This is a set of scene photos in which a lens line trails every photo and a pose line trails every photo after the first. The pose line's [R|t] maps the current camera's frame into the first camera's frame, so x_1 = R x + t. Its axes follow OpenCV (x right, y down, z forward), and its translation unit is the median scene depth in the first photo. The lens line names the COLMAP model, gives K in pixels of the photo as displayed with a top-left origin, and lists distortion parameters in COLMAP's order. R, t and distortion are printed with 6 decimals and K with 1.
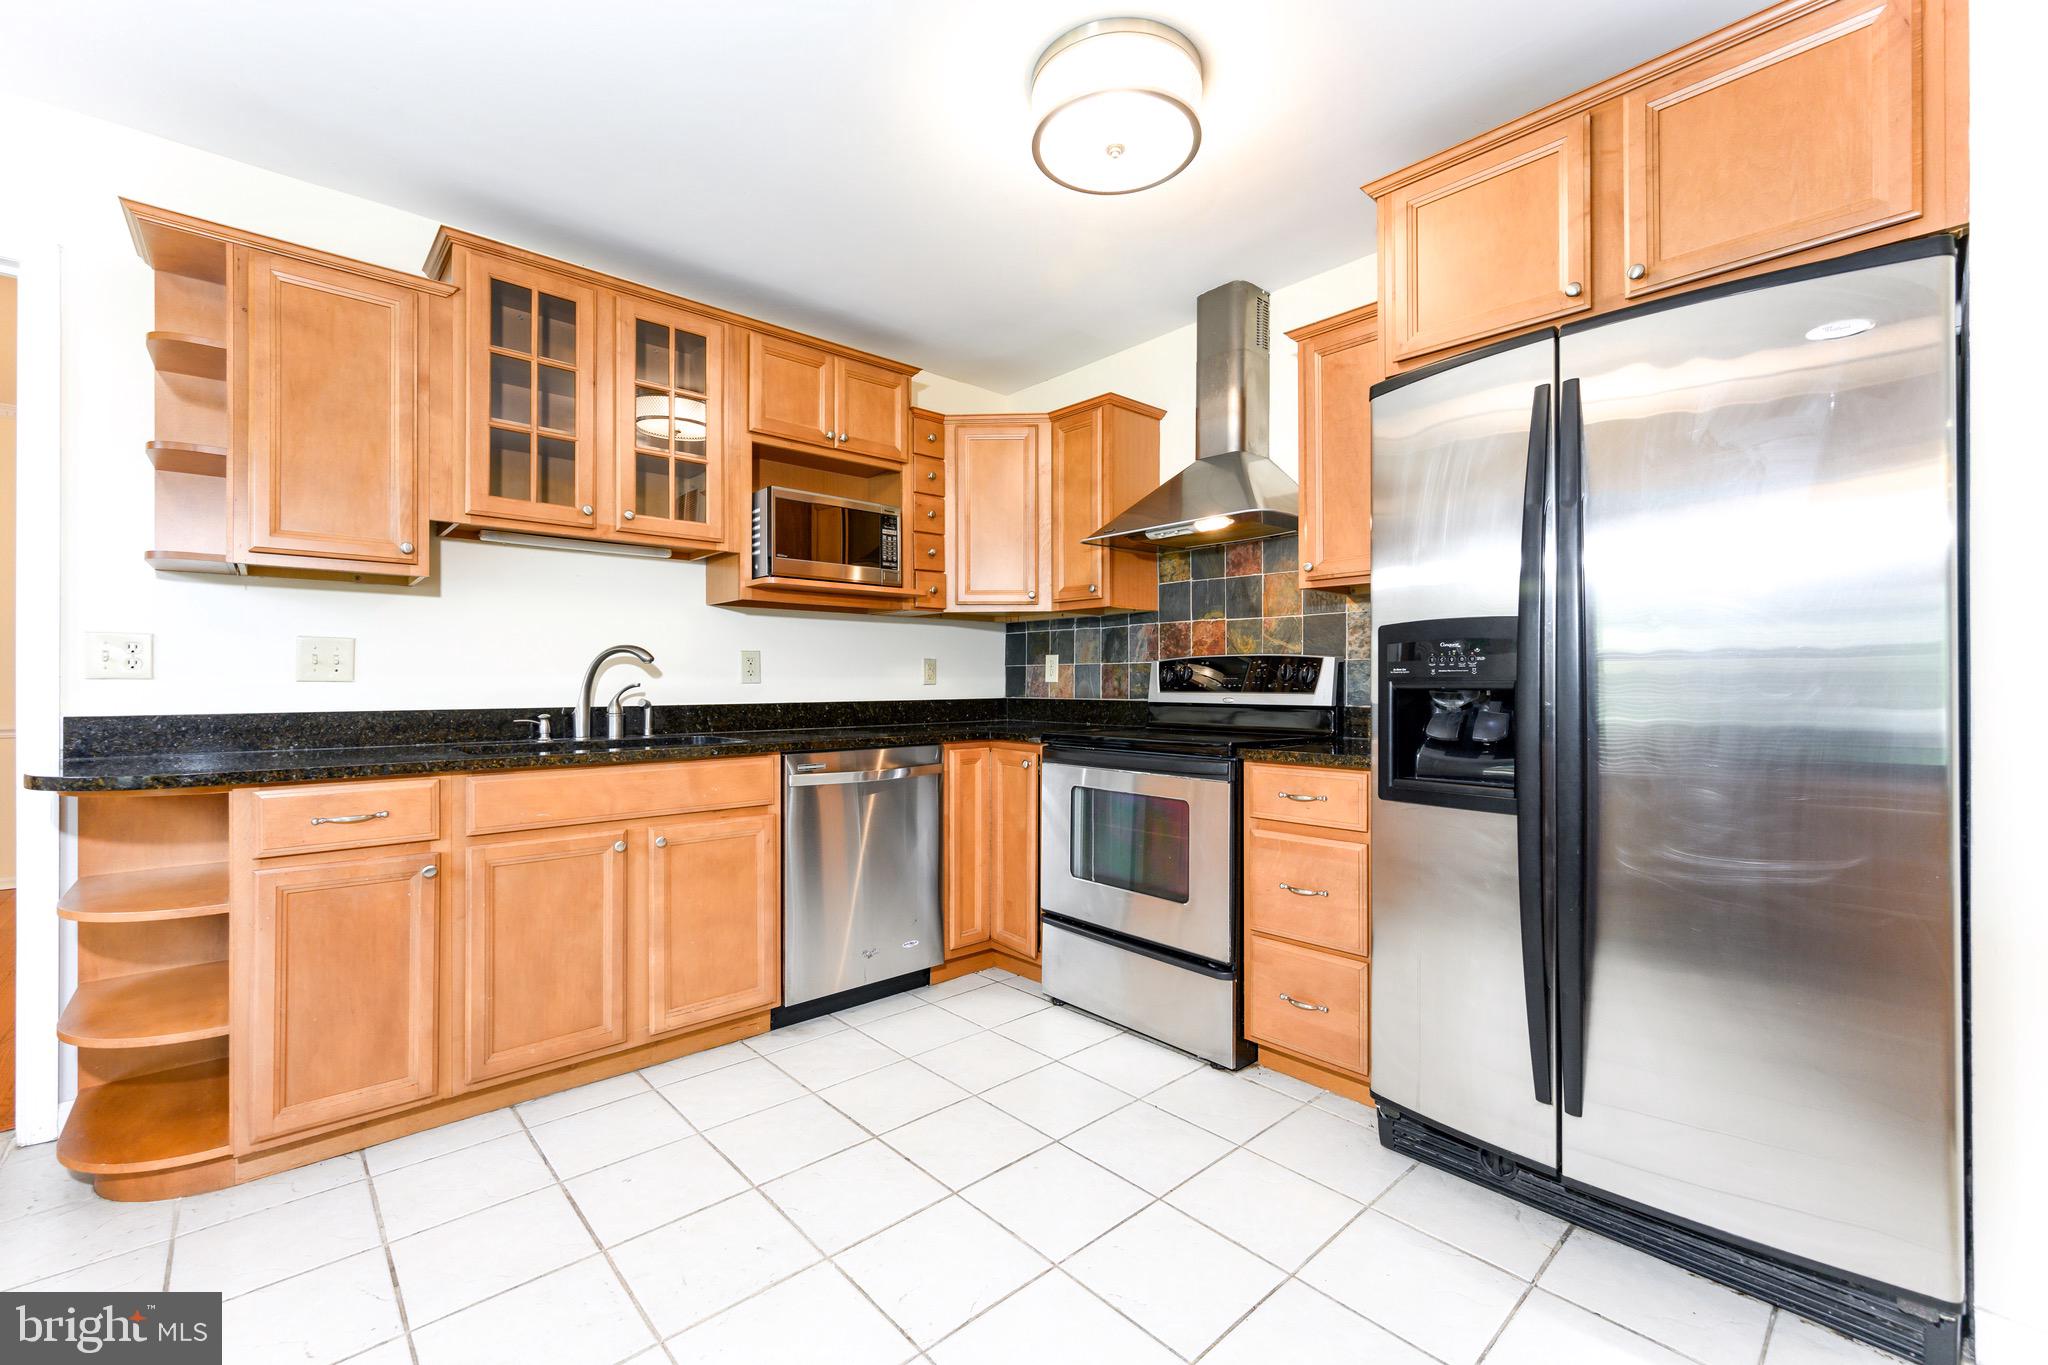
lens RADIAL K [[847.5, 0, 1029.1], [0, 847.5, 680.0], [0, 0, 1]] dist [-0.003515, -0.000535]
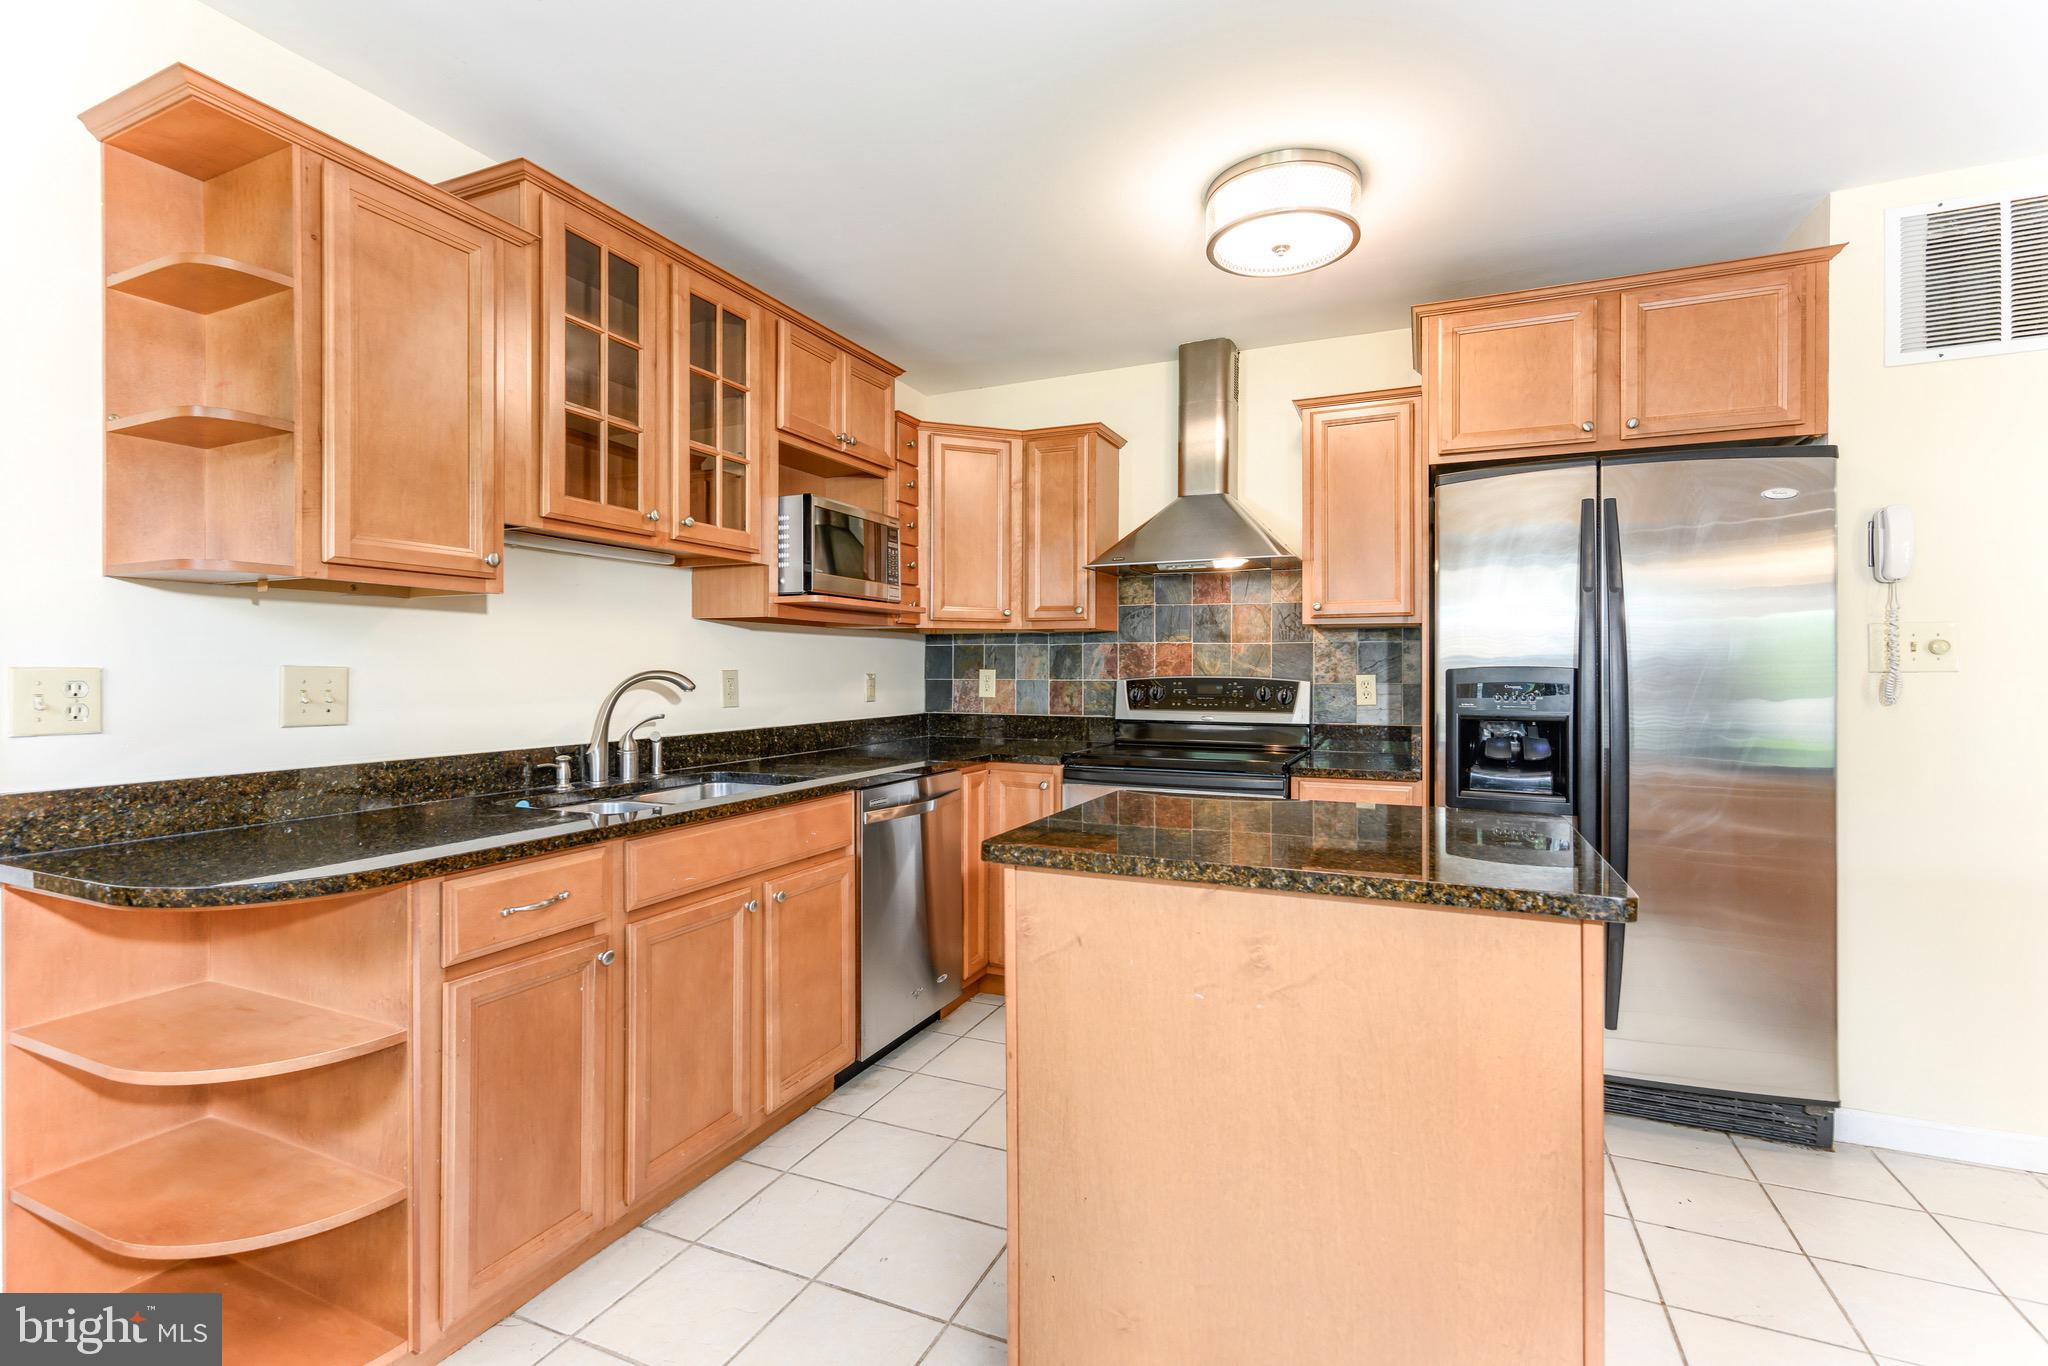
lens RADIAL K [[923.3, 0, 1034.9], [0, 923.3, 671.7], [0, 0, 1]] dist [-0.003569, 0.000307]
pose [[0.915695, 0.002074, 0.401868, -0.505827], [-0.004414, 0.999978, 0.004896, -0.046570], [-0.401849, -0.006257, 0.915685, -0.002368]]
